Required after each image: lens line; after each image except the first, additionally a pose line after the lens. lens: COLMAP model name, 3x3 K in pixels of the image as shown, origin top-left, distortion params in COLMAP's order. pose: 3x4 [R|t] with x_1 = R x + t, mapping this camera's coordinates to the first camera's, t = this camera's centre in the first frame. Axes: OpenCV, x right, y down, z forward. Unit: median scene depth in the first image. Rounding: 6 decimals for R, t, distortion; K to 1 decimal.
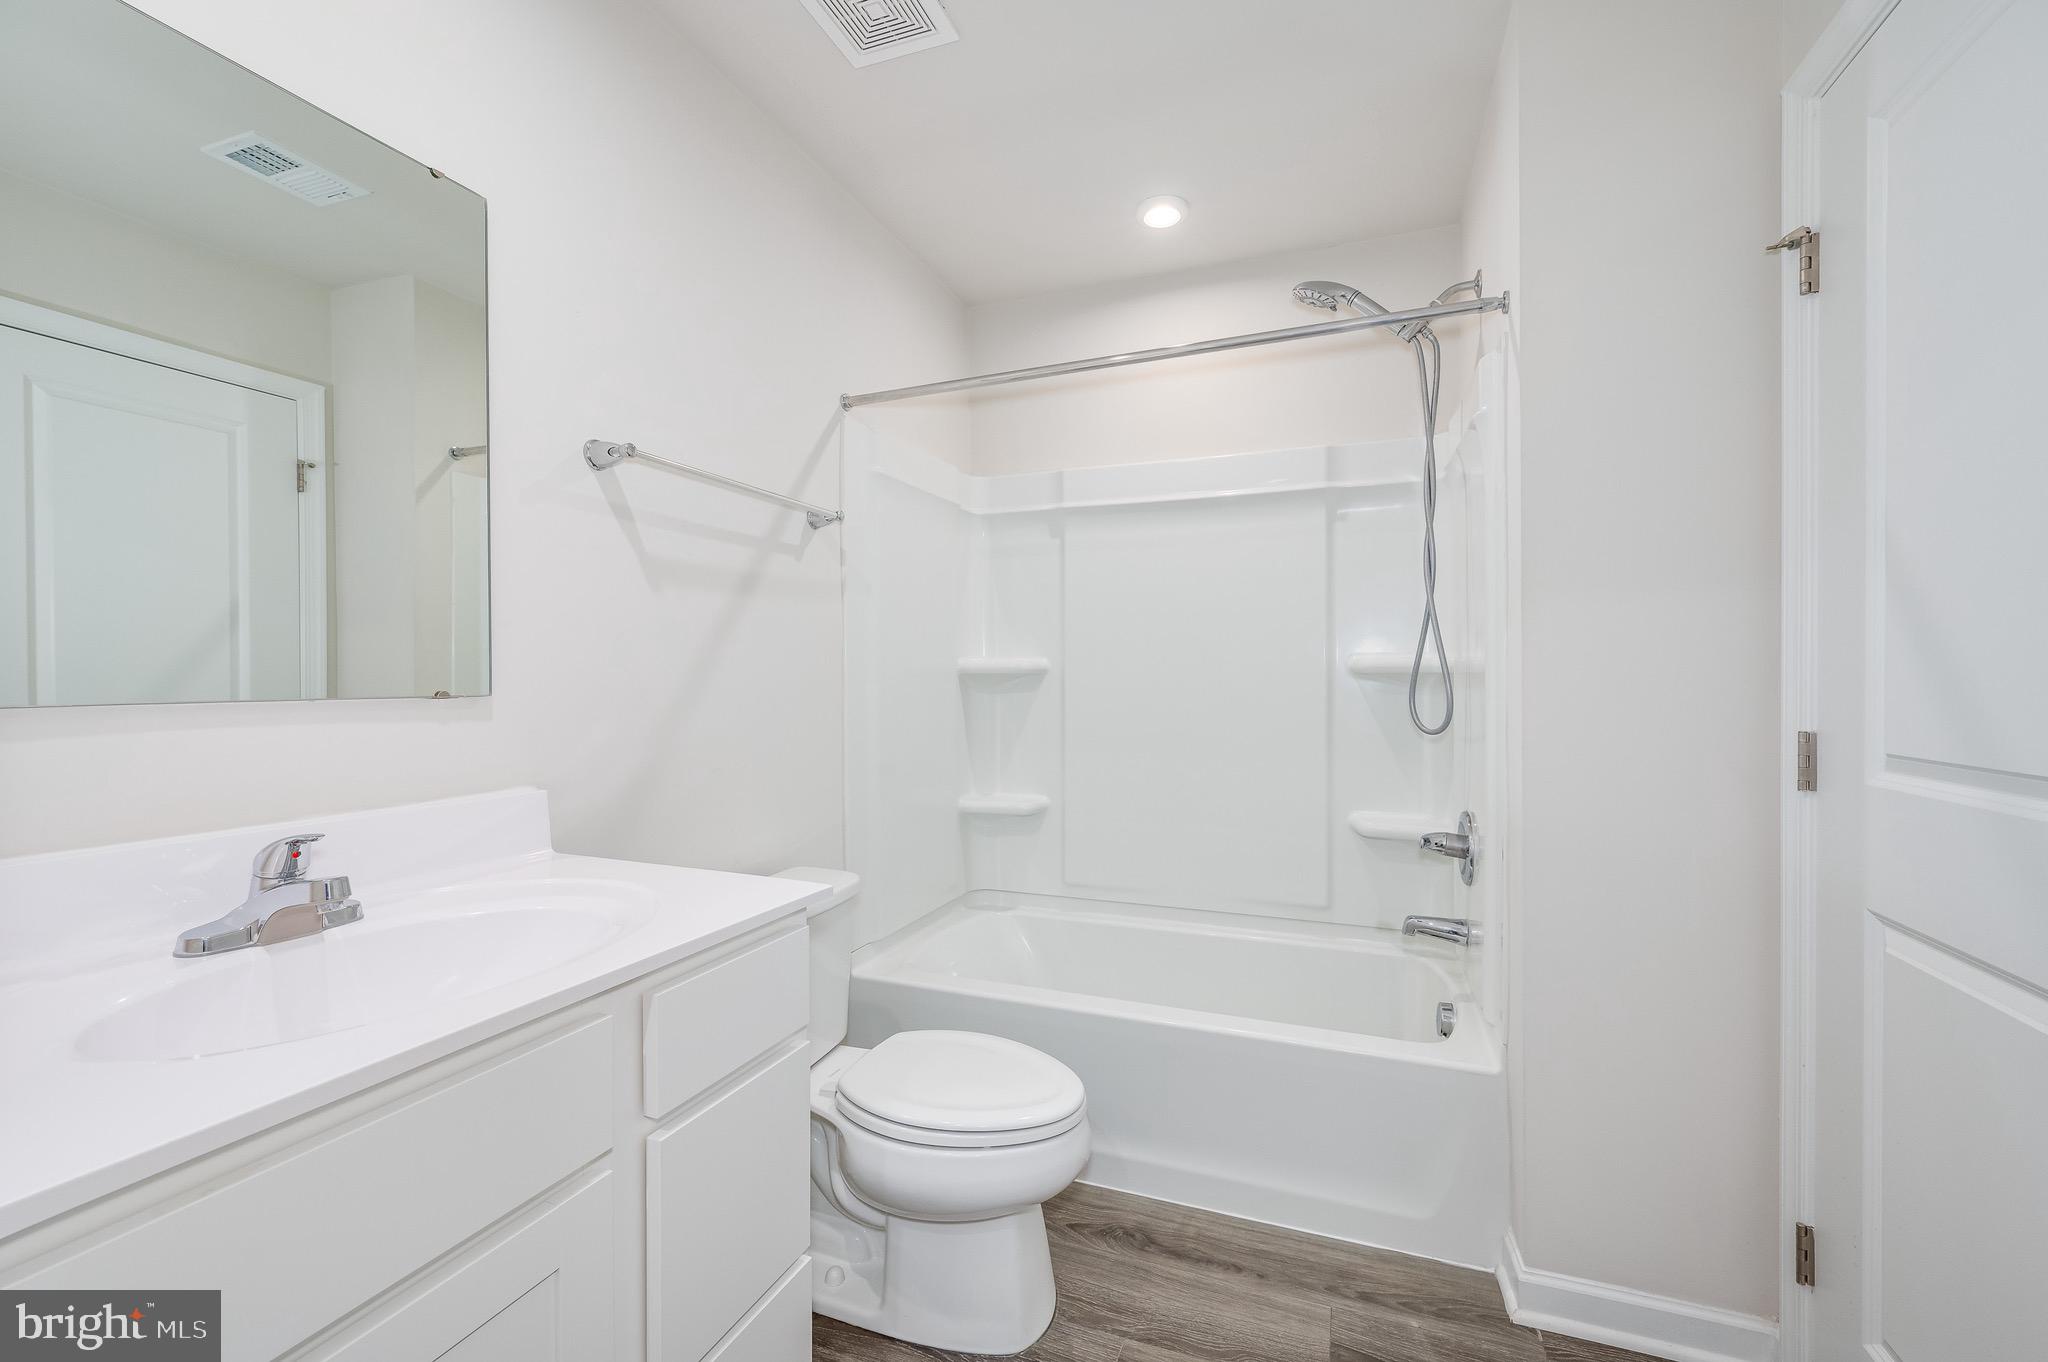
lens RADIAL K [[895.9, 0, 1042.2], [0, 895.9, 696.7], [0, 0, 1]] dist [-0.001675, 0.000050]
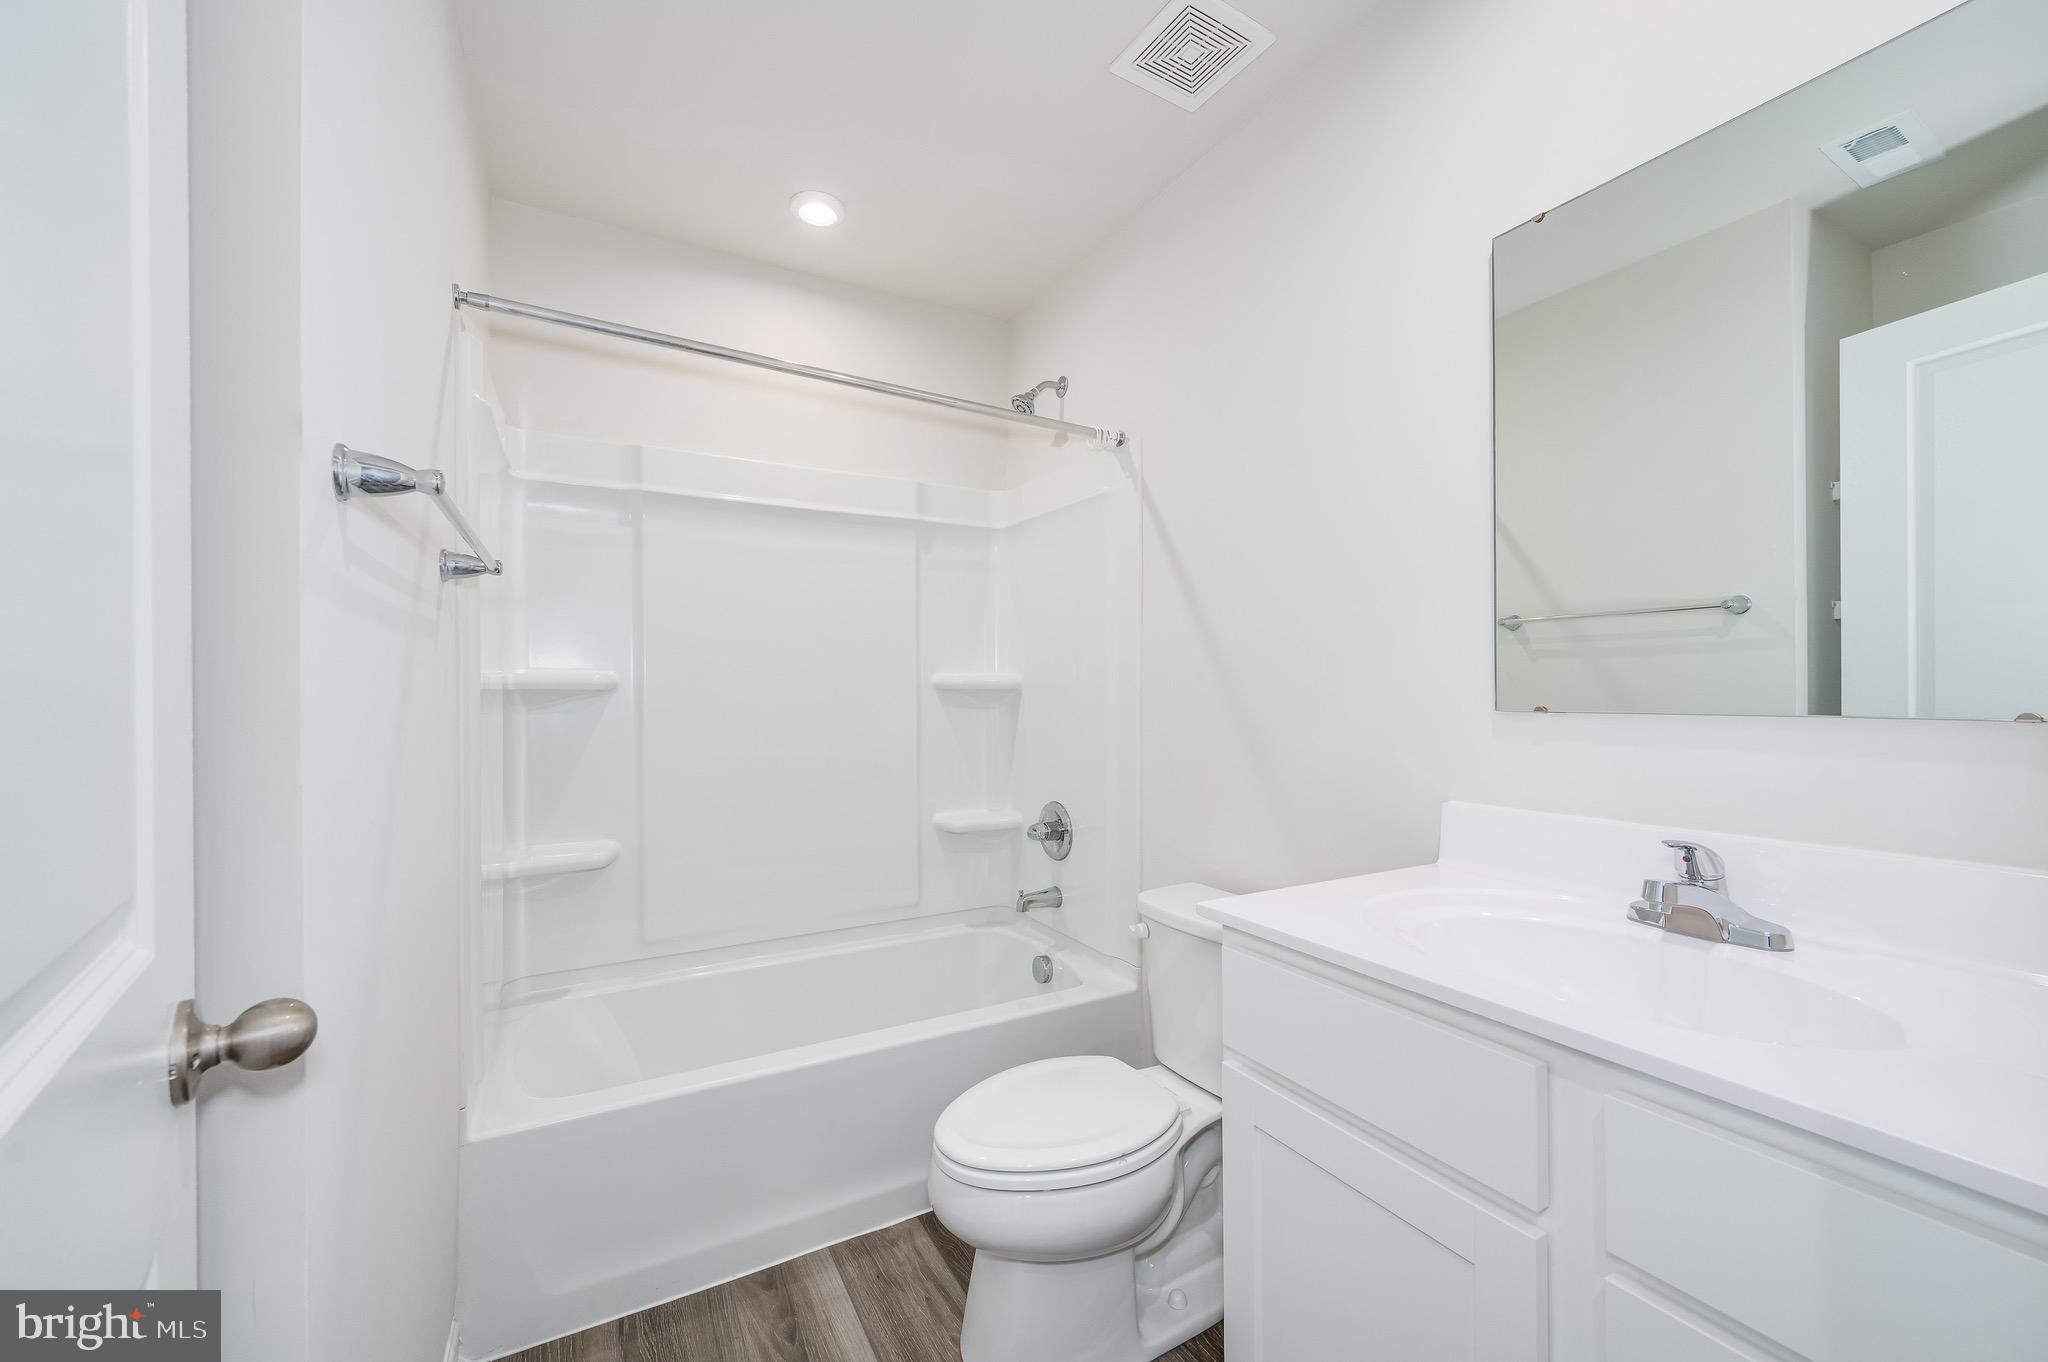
lens RADIAL K [[895.9, 0, 1042.2], [0, 895.9, 696.7], [0, 0, 1]] dist [-0.001675, 0.000050]
pose [[0.584704, -0.007127, 0.811216, -0.466996], [0.019911, 0.999786, -0.005567, -0.007429], [-0.811003, 0.019407, 0.584720, 0.231539]]
